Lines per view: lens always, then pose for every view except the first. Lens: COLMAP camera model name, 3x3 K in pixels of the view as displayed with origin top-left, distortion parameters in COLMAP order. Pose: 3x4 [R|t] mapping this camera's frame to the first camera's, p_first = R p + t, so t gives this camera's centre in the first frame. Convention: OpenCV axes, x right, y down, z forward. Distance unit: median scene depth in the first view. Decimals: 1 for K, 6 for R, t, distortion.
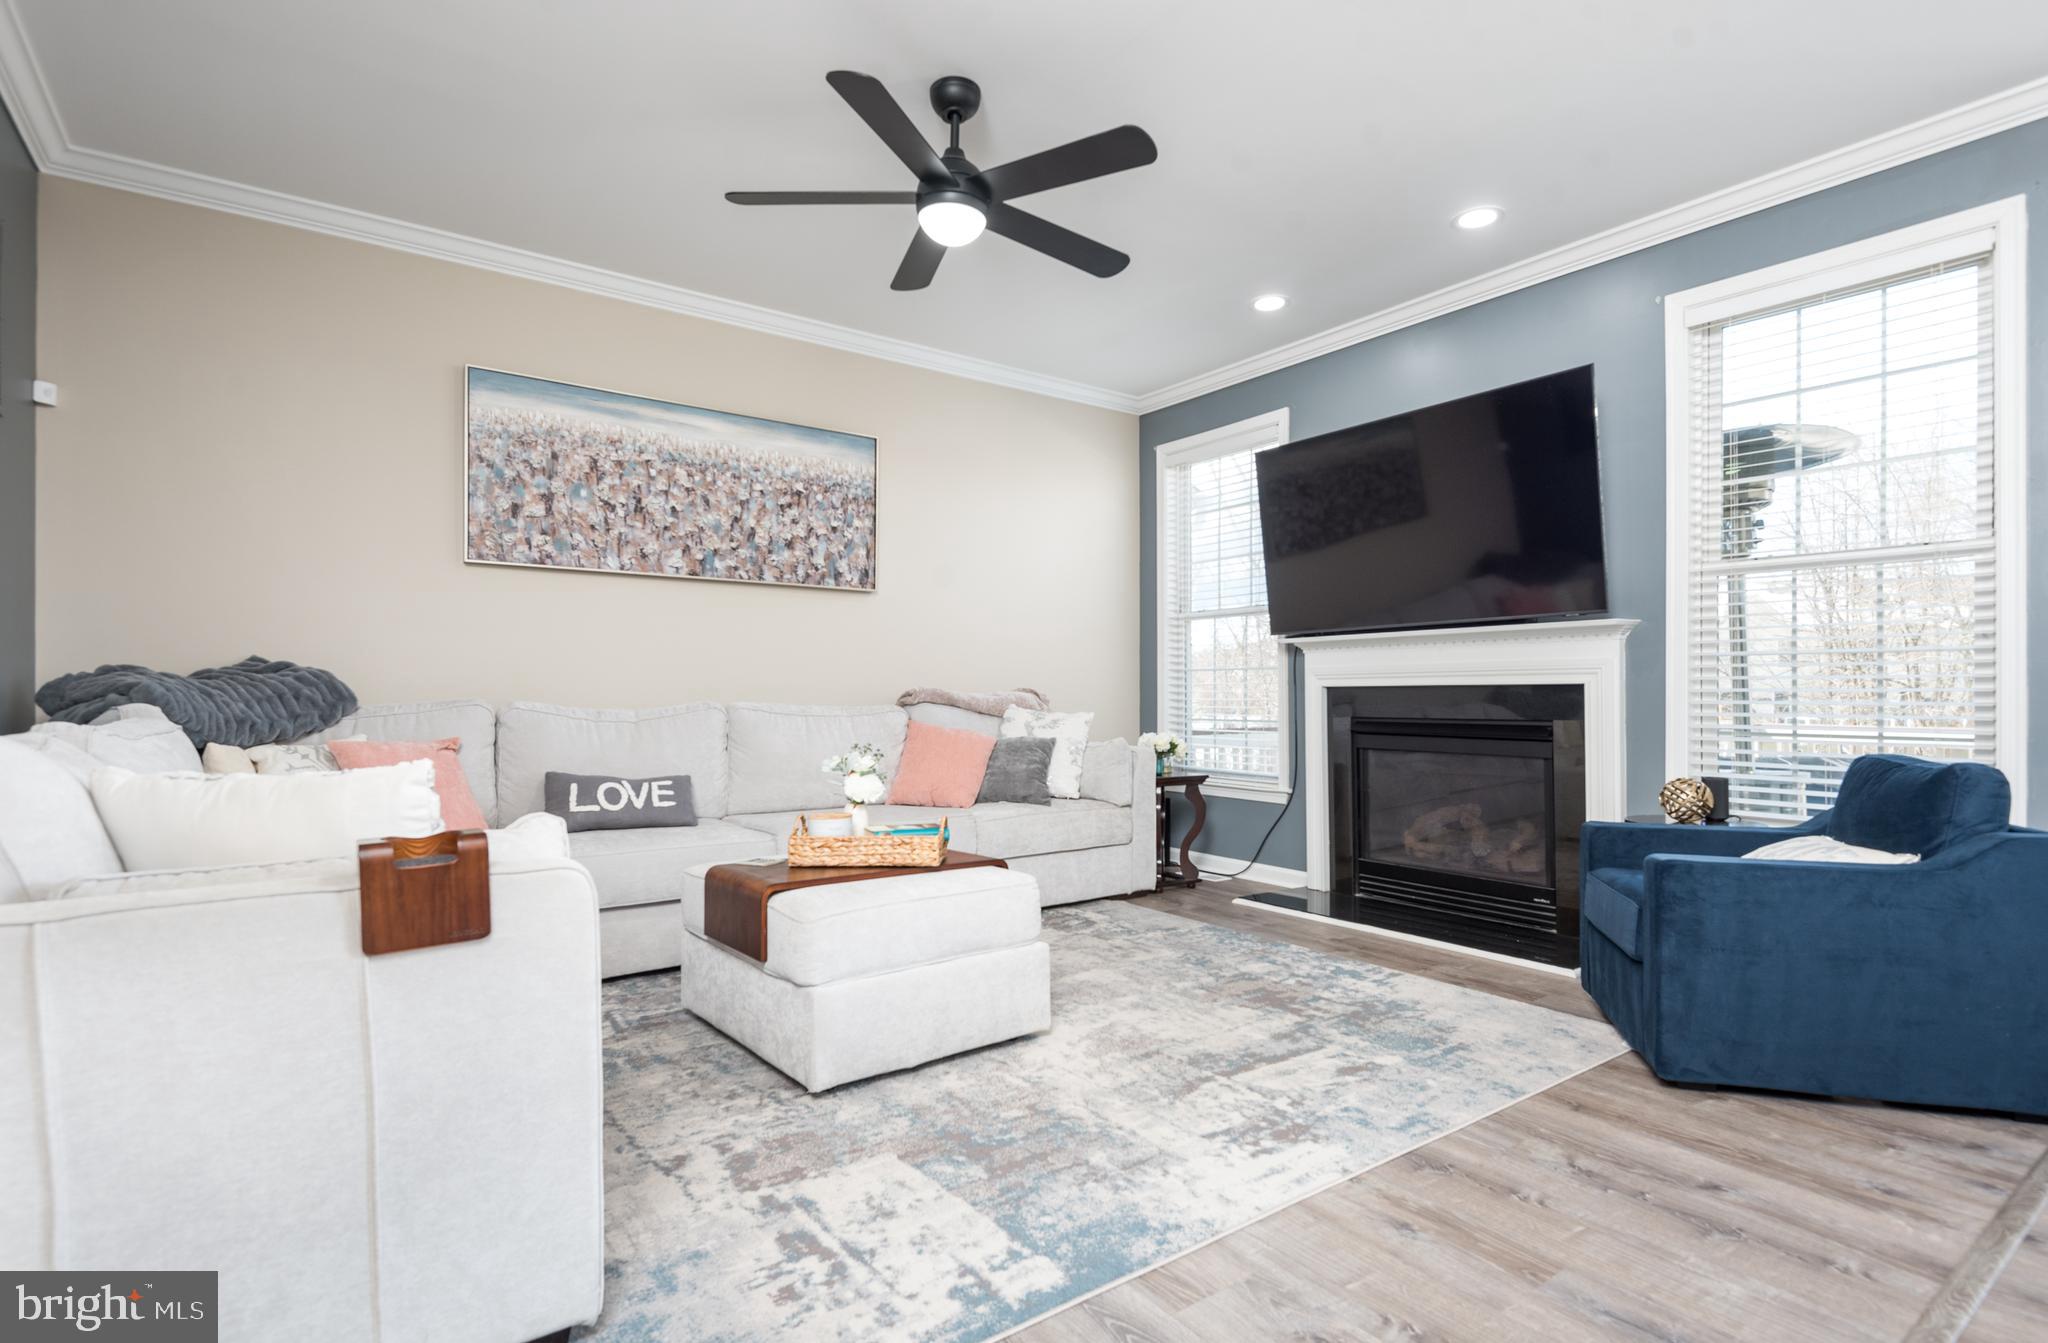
lens RADIAL K [[983.2, 0, 1024.8], [0, 983.2, 689.3], [0, 0, 1]] dist [0.030095, -0.006036]
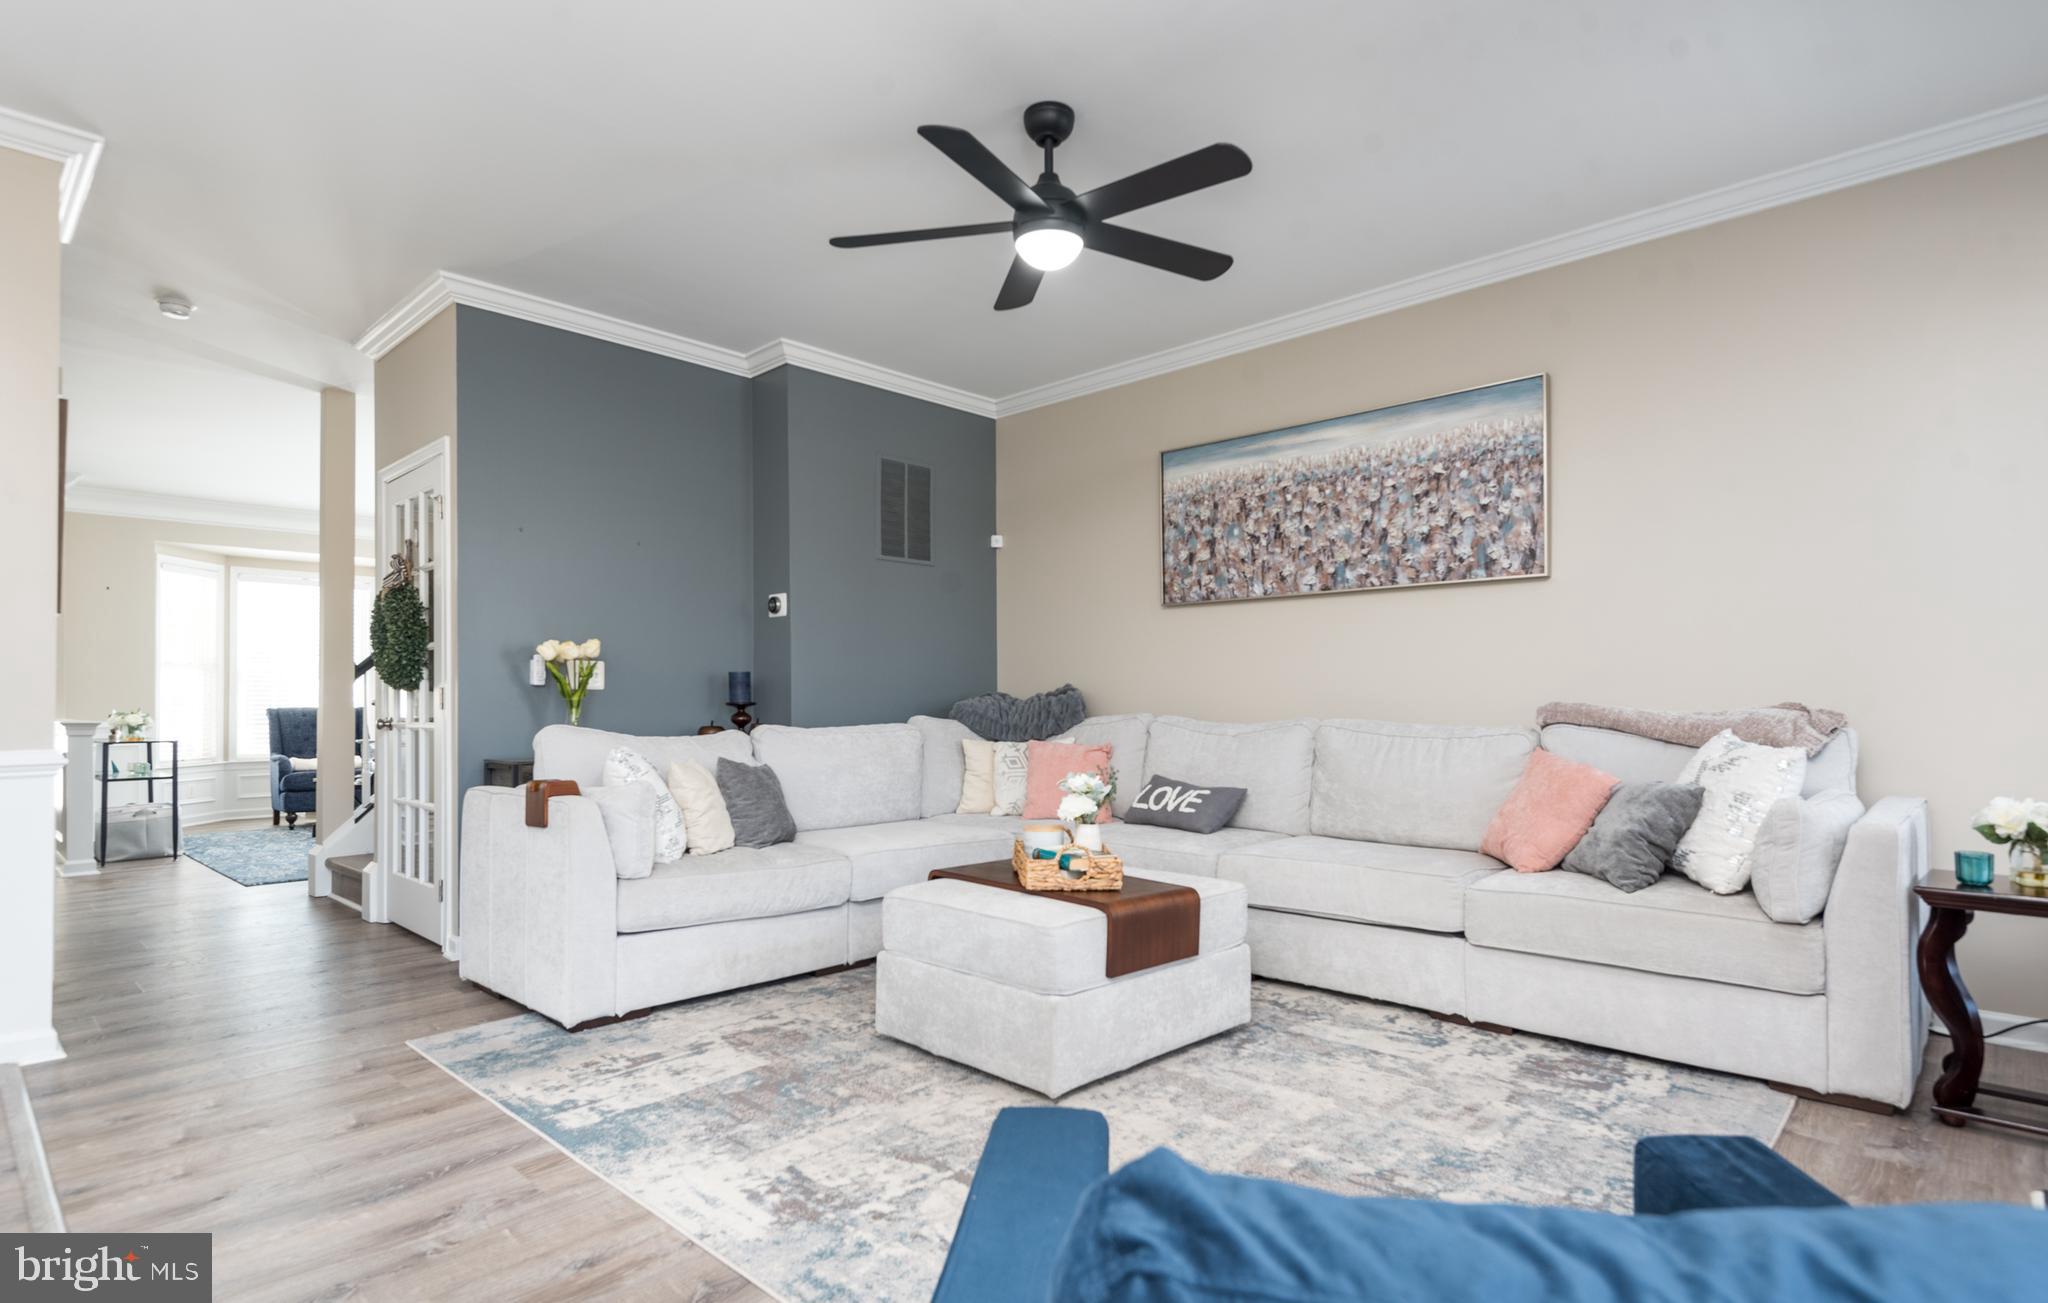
lens RADIAL K [[1031.8, 0, 1040.3], [0, 1031.8, 690.1], [0, 0, 1]] dist [0.029160, -0.004584]
pose [[0.197213, -0.011103, -0.980298, 0.712765], [0.009841, 0.999908, -0.009345, -0.009737], [0.980311, -0.007804, 0.197304, 0.588791]]
